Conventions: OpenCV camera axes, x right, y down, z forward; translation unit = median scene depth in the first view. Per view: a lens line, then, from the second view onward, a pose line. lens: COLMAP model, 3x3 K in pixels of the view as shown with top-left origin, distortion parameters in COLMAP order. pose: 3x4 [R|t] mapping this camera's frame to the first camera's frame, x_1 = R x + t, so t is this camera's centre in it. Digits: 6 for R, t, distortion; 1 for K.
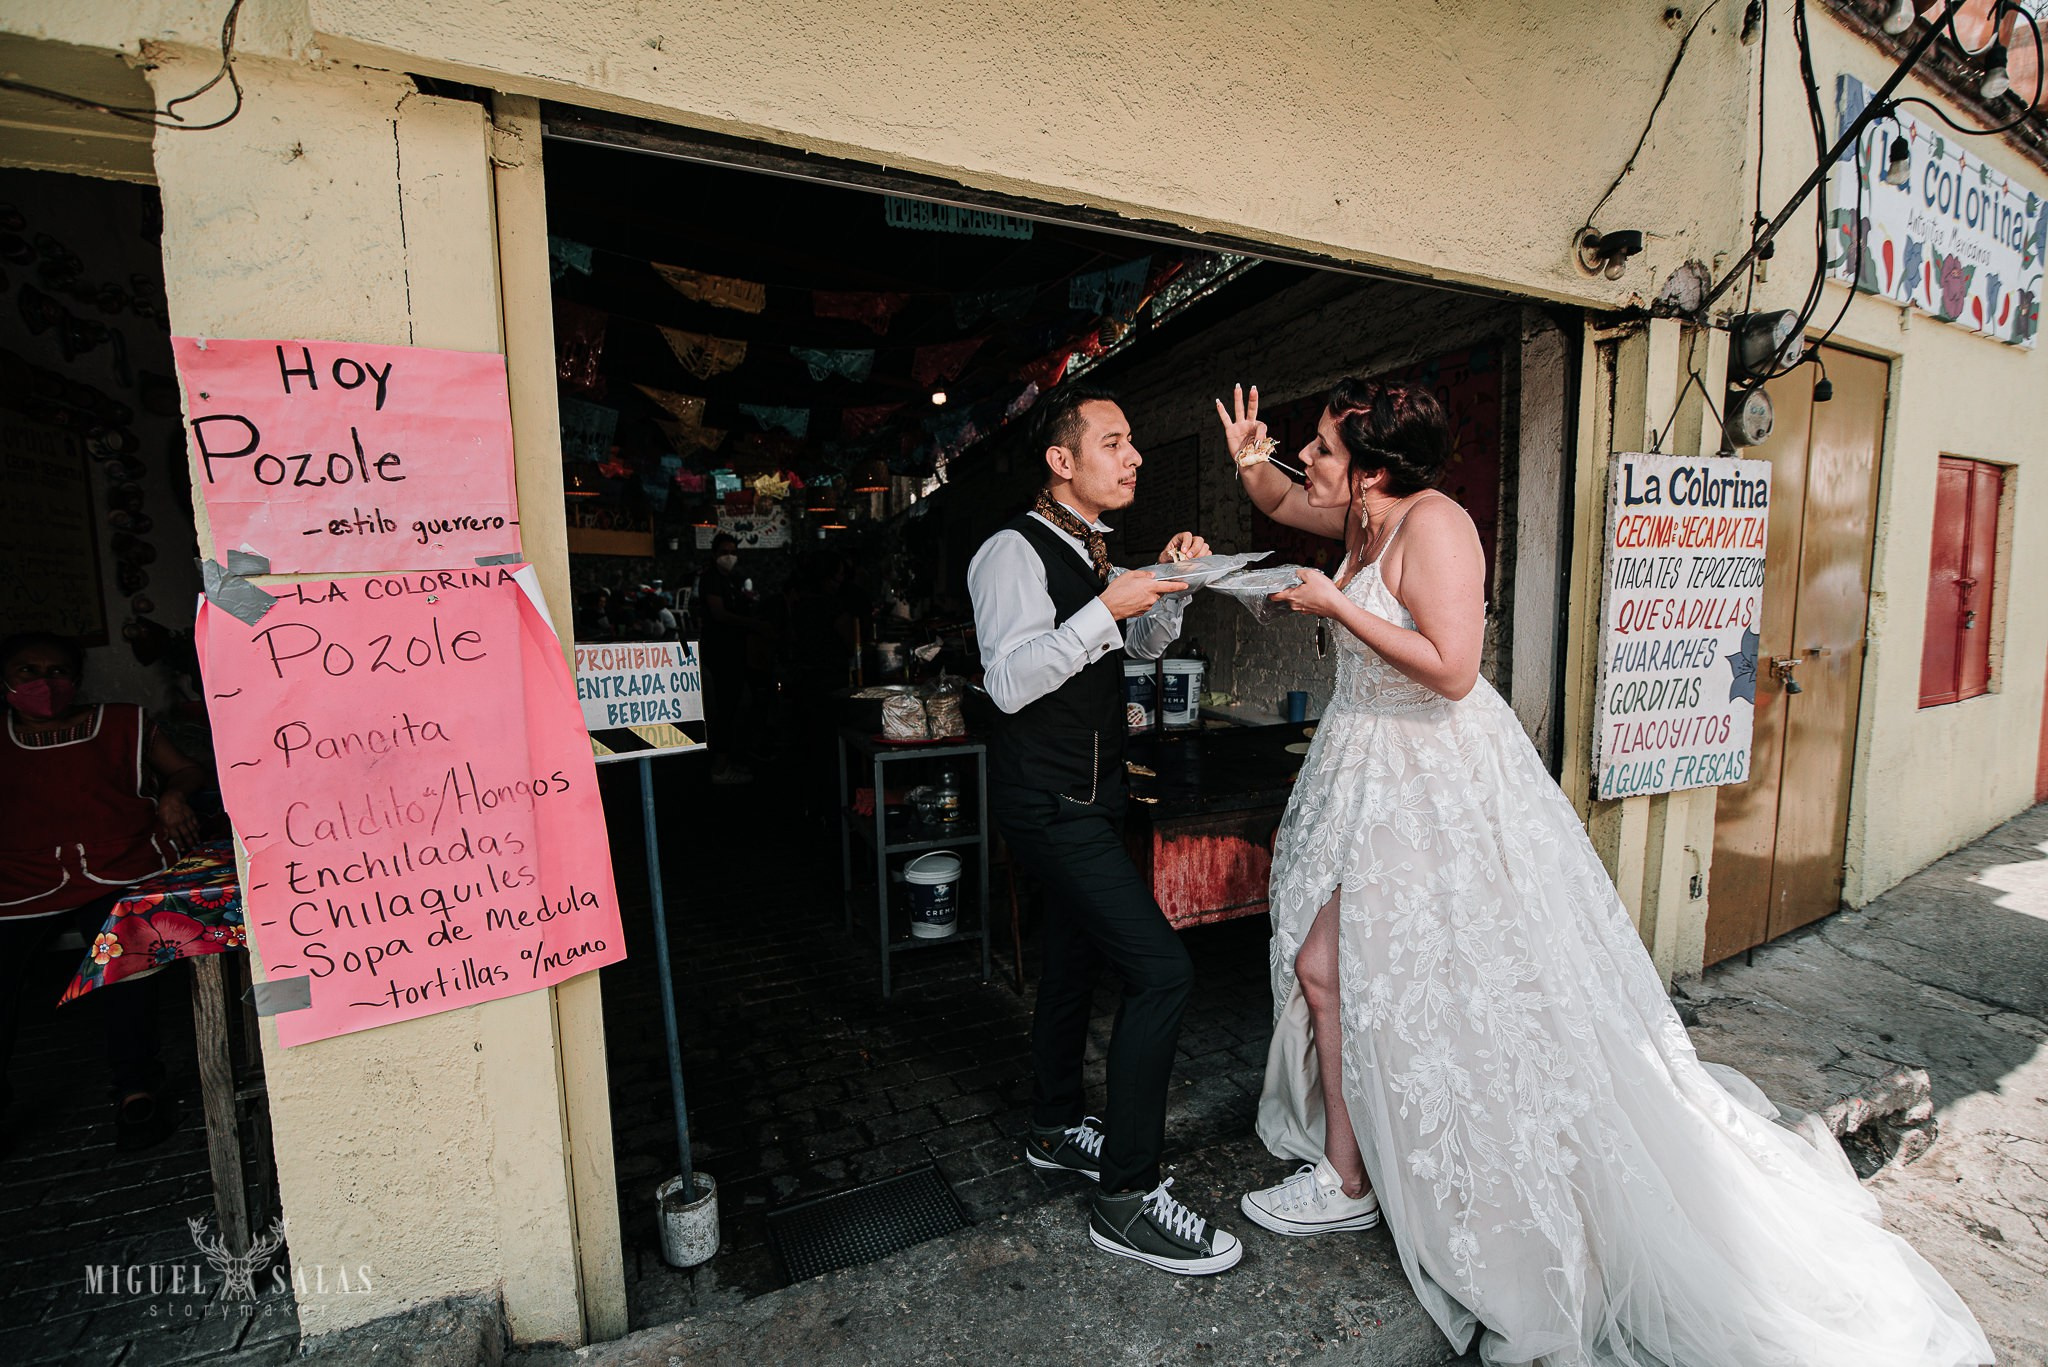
lens RADIAL K [[934.6, 0, 1019.3], [0, 934.6, 694.9], [0, 0, 1]] dist [-0.018630, -0.000129]
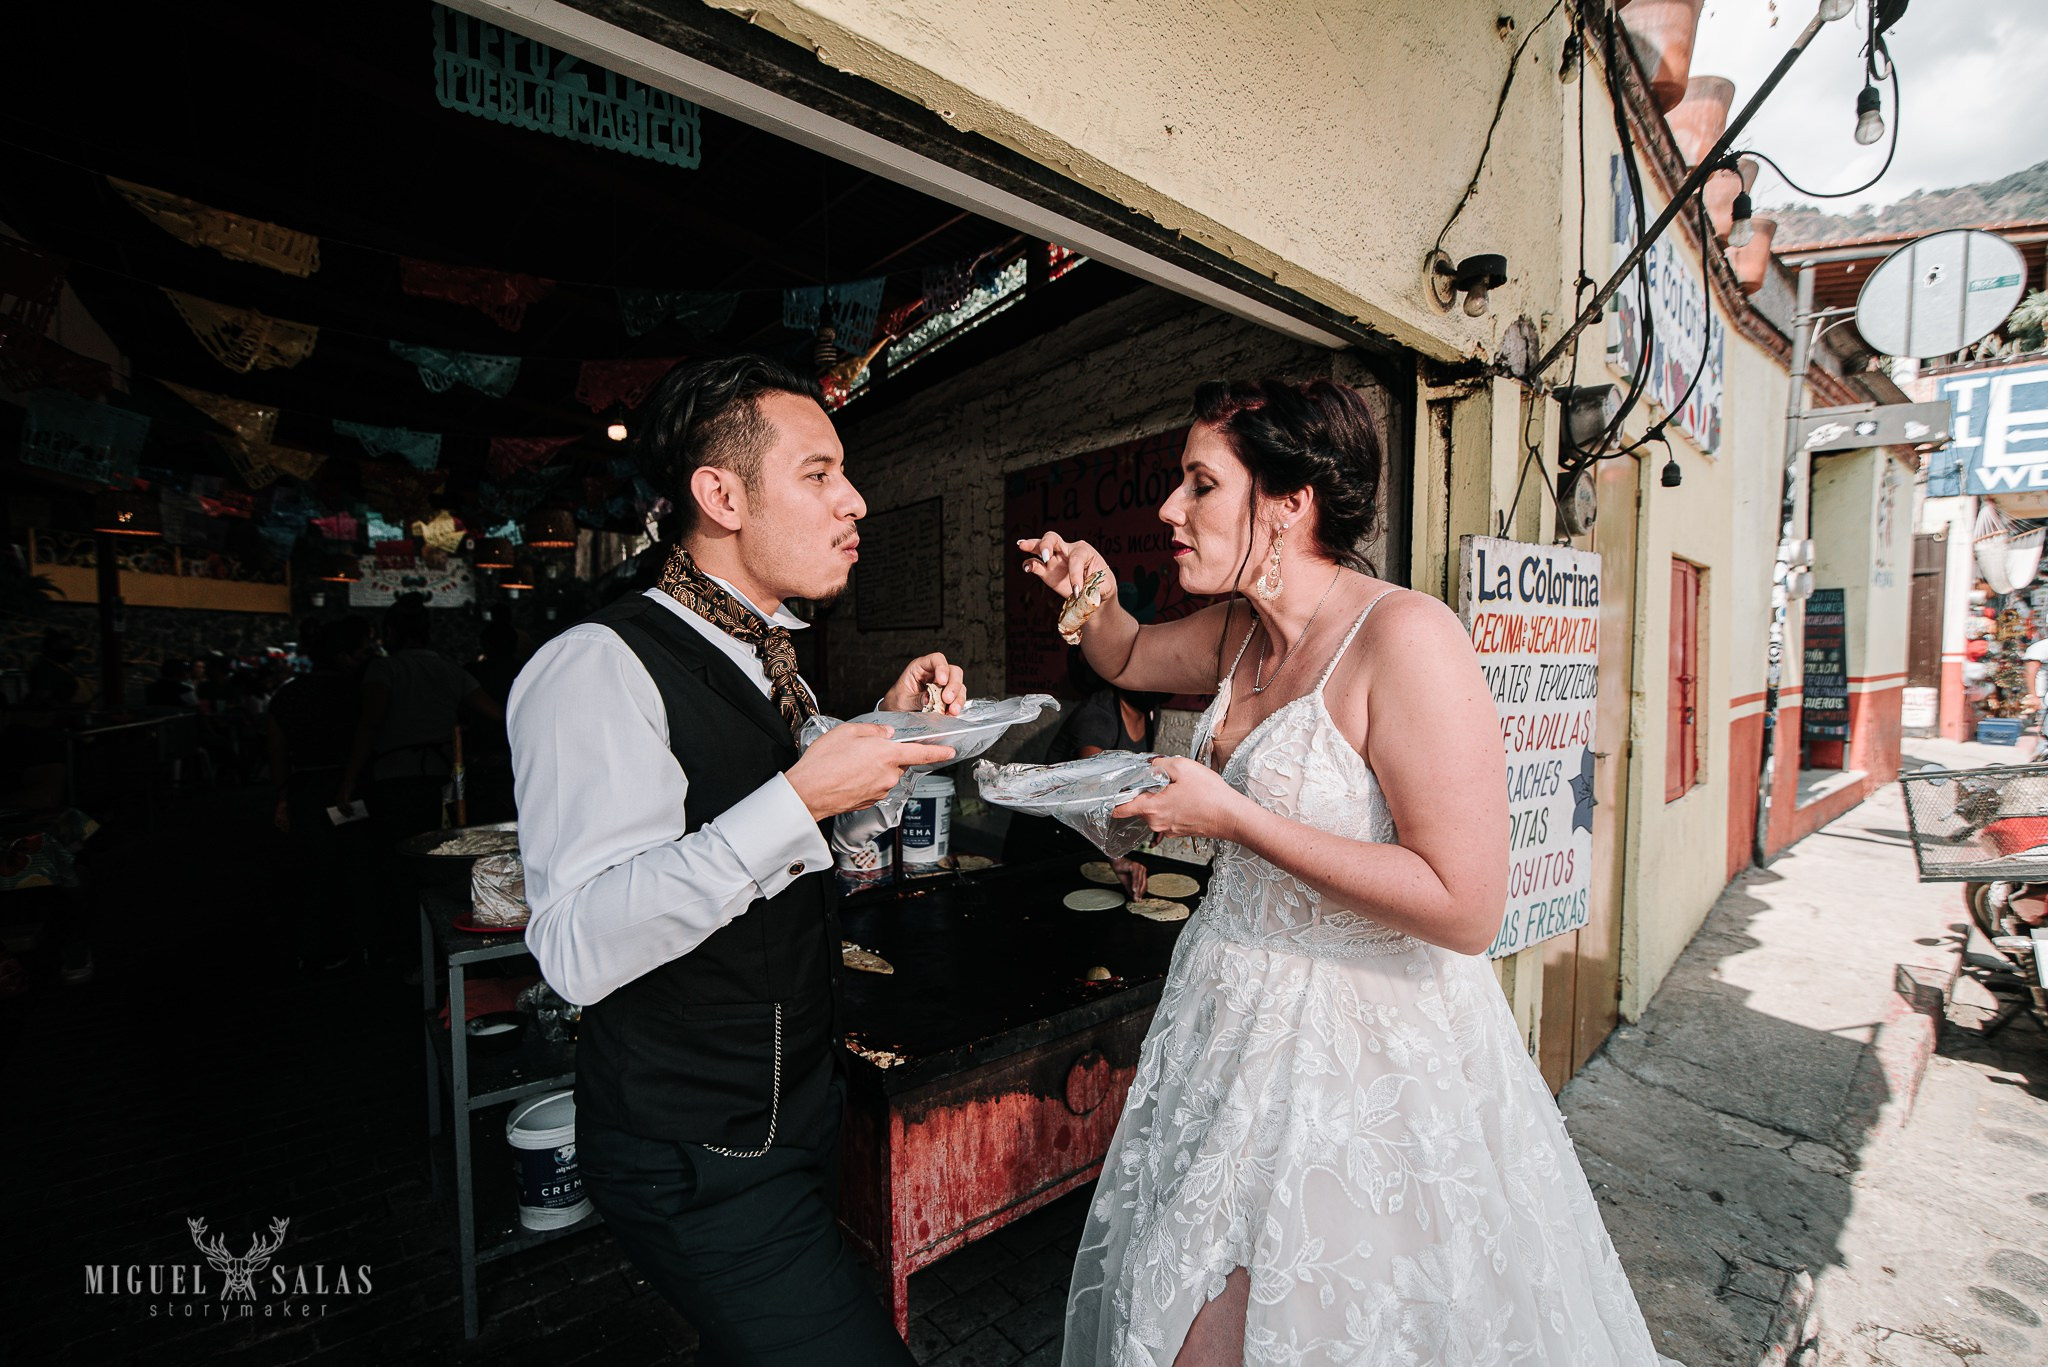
lens RADIAL K [[934.6, 0, 1018.5], [0, 934.6, 698.2], [0, 0, 1]] dist [-0.018630, -0.000129]
pose [[0.961989, 0.002412, 0.273079, 0.046526], [0.016193, 0.997698, -0.065857, -0.065553], [-0.272609, 0.067776, 0.959735, 0.302450]]
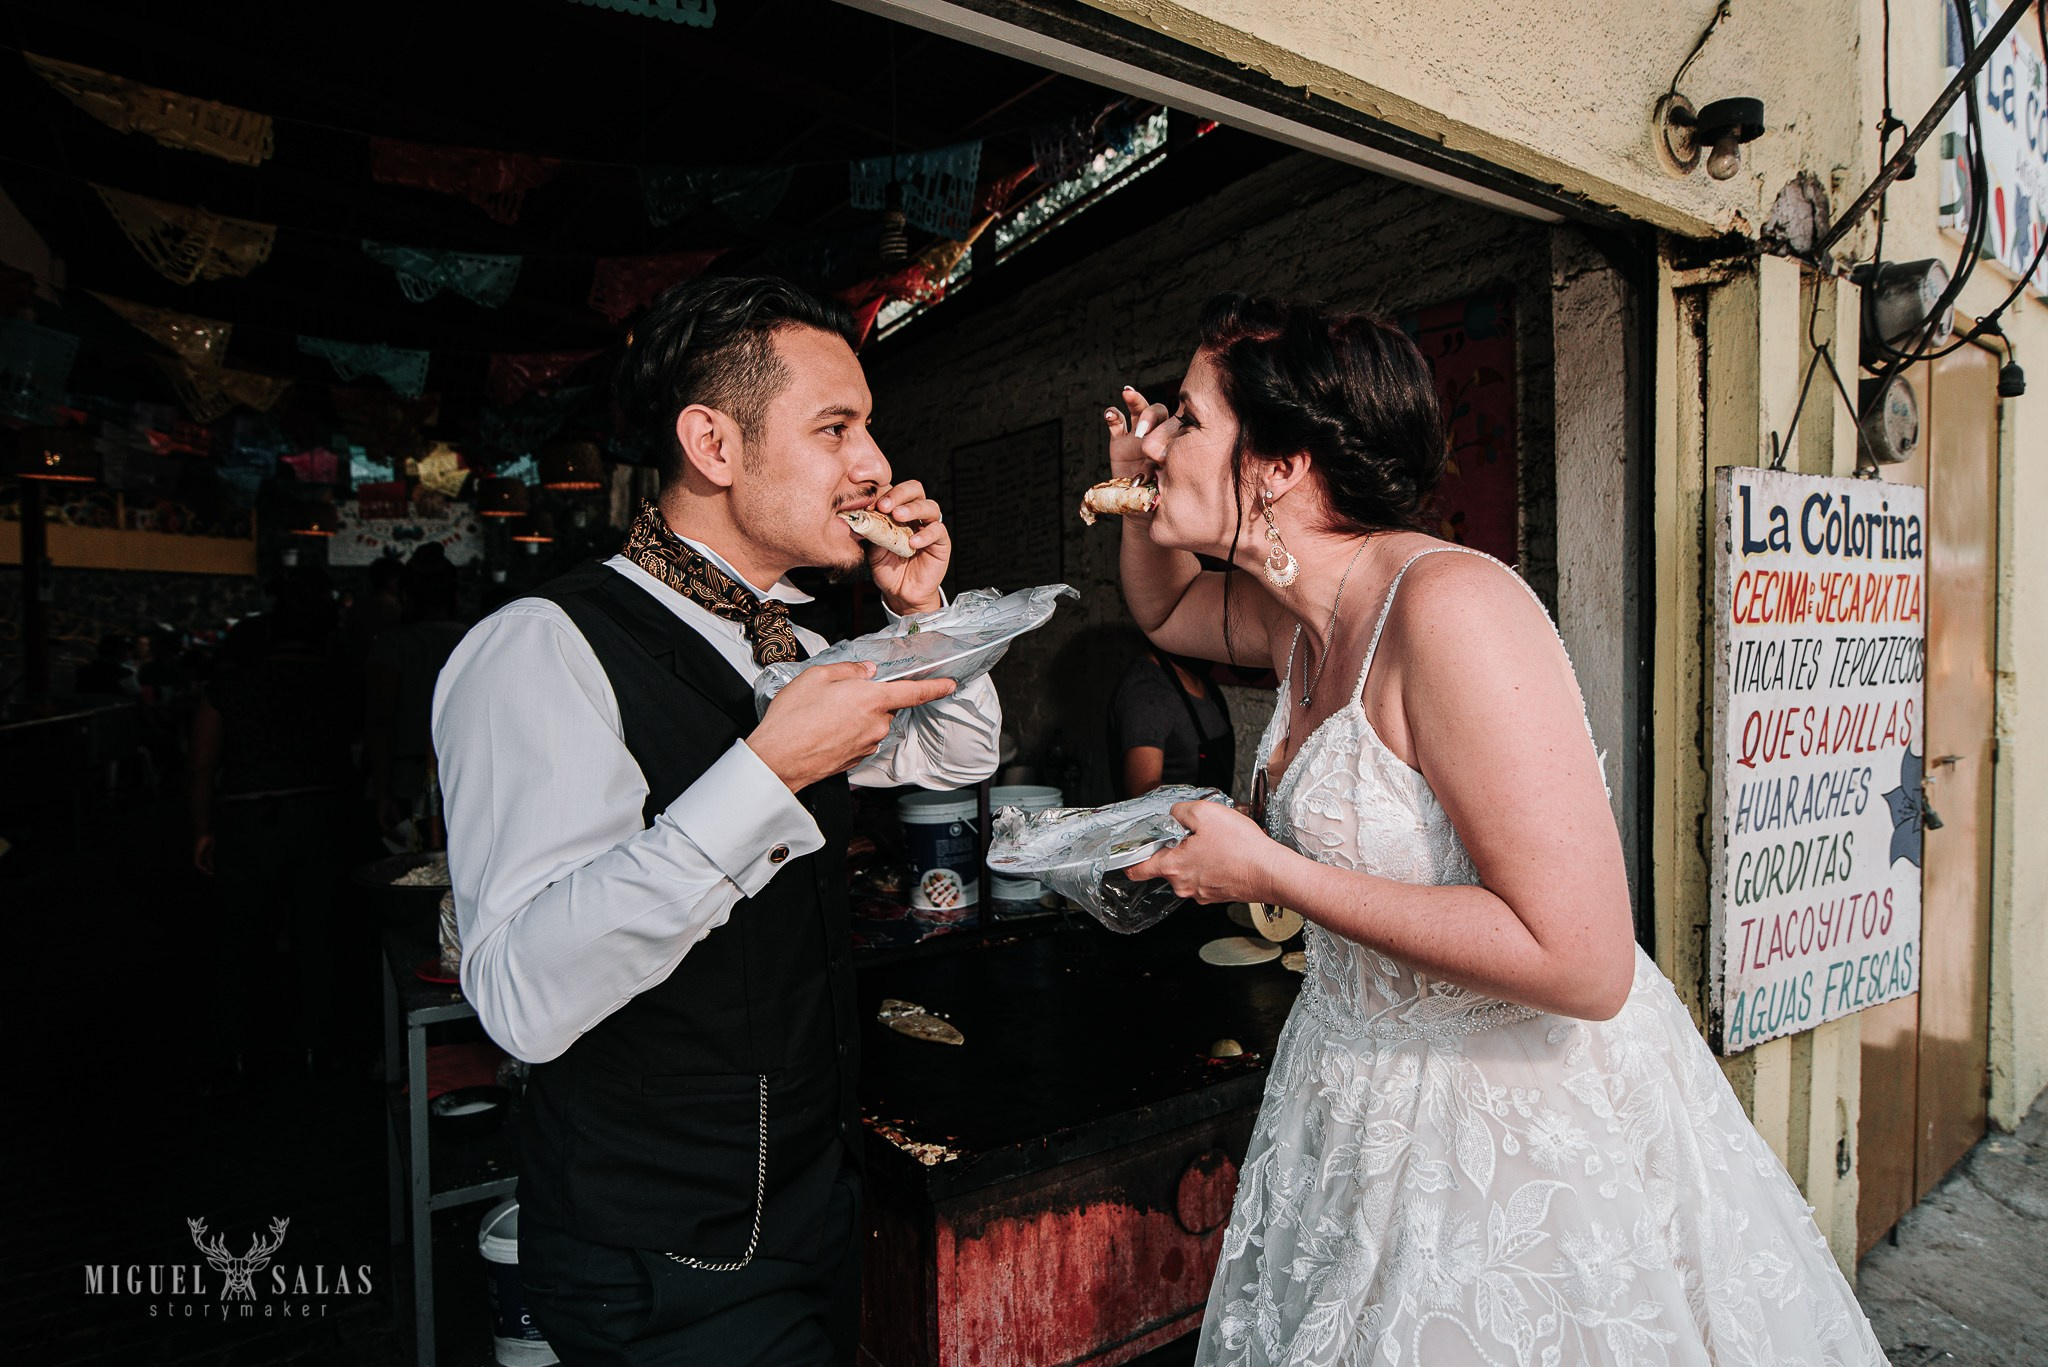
lens RADIAL K [[1248.7, 0, 1111.1], [0, 1248.7, 645.2], [0, 0, 1]] dist [-0.018976, 0.000205]
pose [[0.977589, 0.005110, 0.210463, 0.077017], [0.015186, 0.995390, -0.094703, -0.067192], [-0.209976, 0.095776, 0.973004, 0.274269]]
